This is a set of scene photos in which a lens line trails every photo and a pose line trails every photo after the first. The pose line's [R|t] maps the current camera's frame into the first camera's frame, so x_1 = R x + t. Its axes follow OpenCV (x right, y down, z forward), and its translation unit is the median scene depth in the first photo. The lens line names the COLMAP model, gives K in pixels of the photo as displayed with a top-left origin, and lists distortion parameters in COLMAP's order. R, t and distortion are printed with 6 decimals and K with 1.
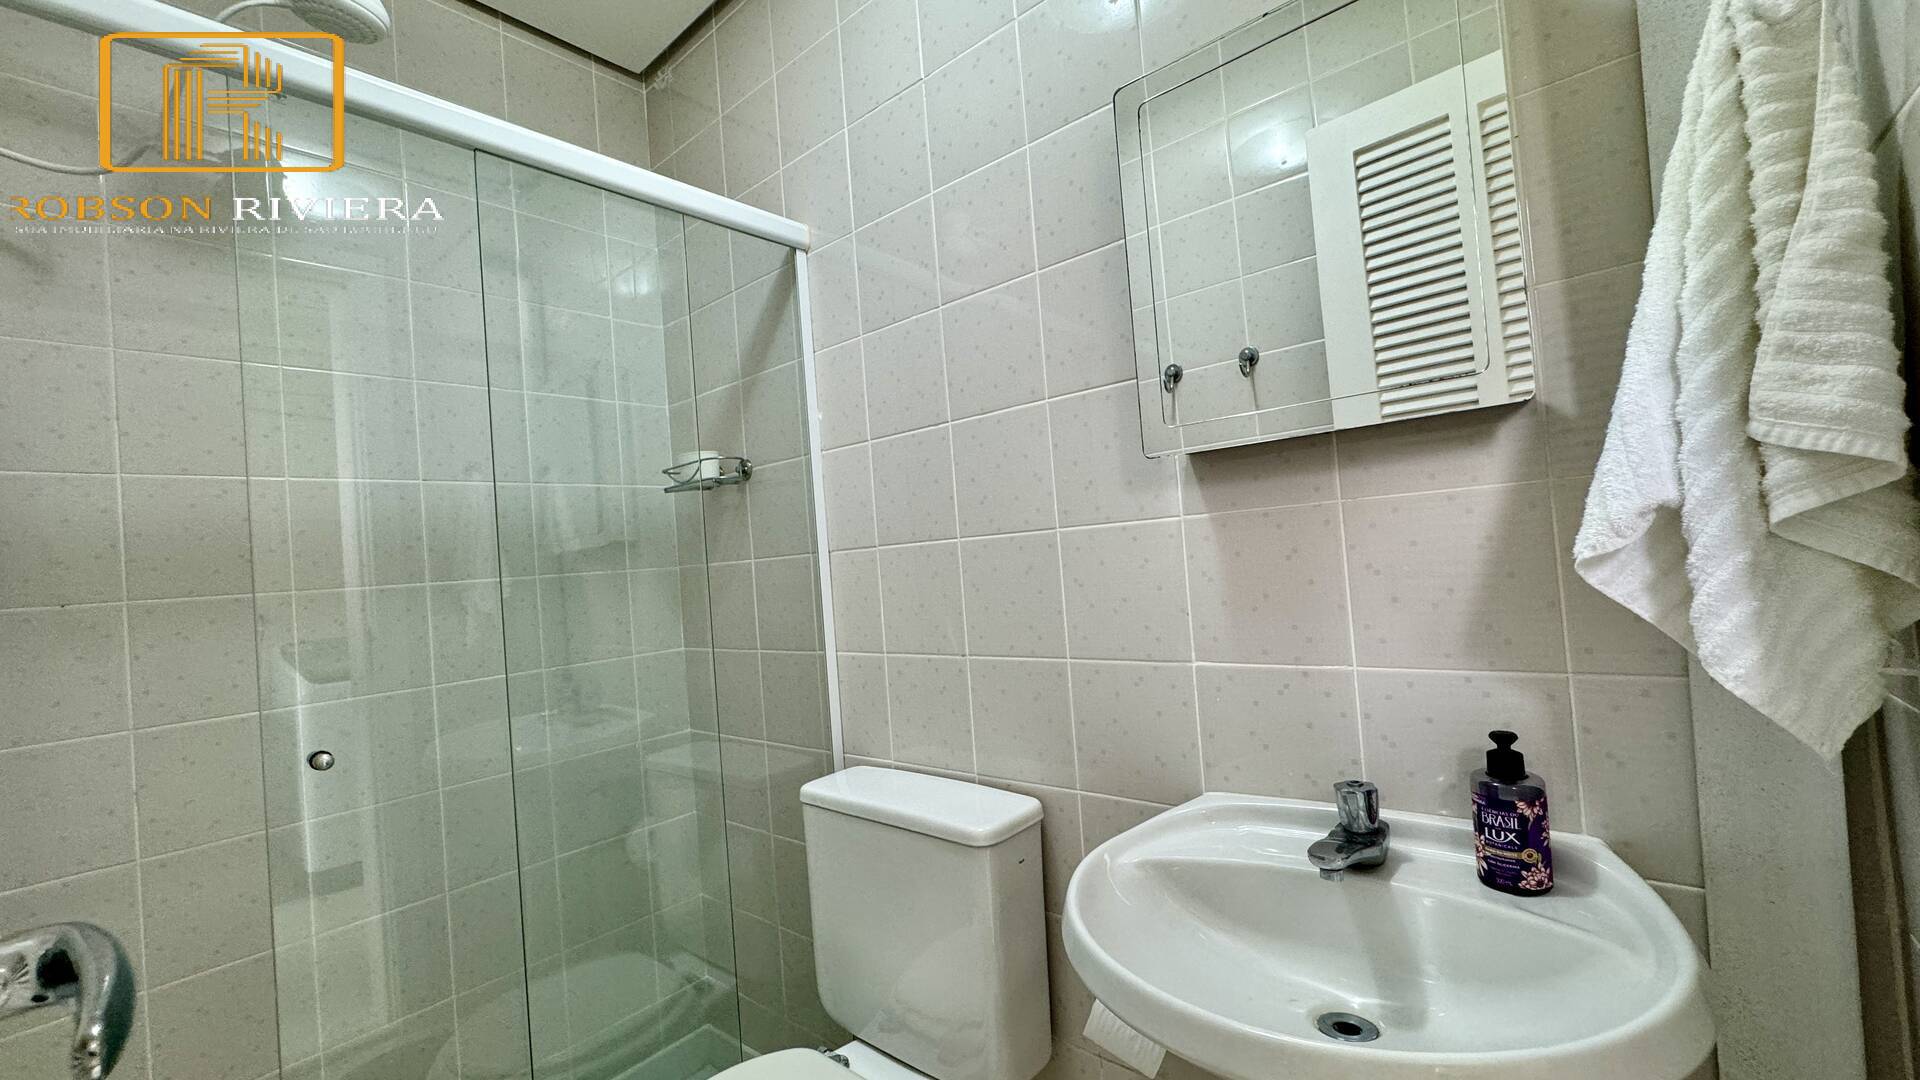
lens RADIAL K [[762.2, 0, 959.6], [0, 762.2, 541.4], [0, 0, 1]] dist [-0.003747, 0.000499]
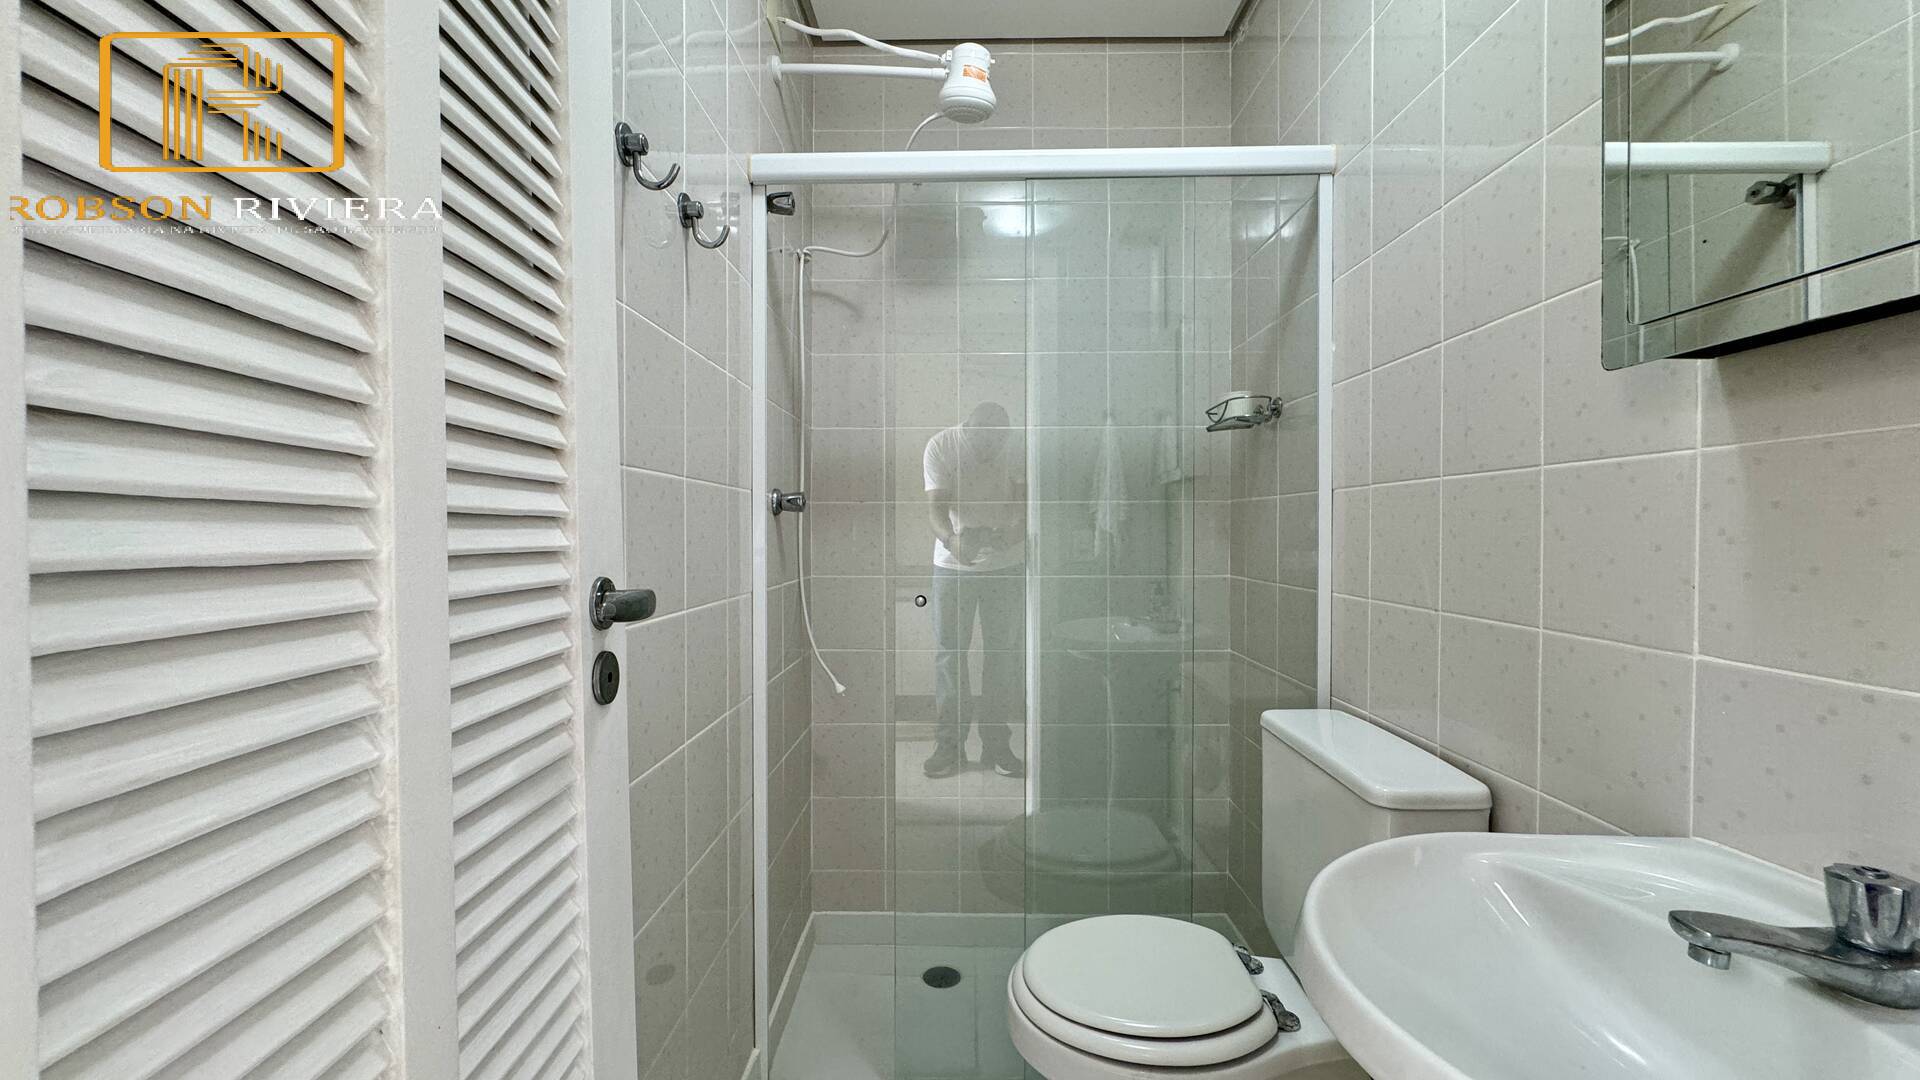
lens RADIAL K [[762.2, 0, 965.1], [0, 762.2, 537.3], [0, 0, 1]] dist [-0.003747, 0.000499]
pose [[0.647003, 0.080924, -0.758181, 0.310019], [-0.026160, 0.996123, 0.083996, 0.006022], [0.762039, -0.034512, 0.646611, 0.019491]]
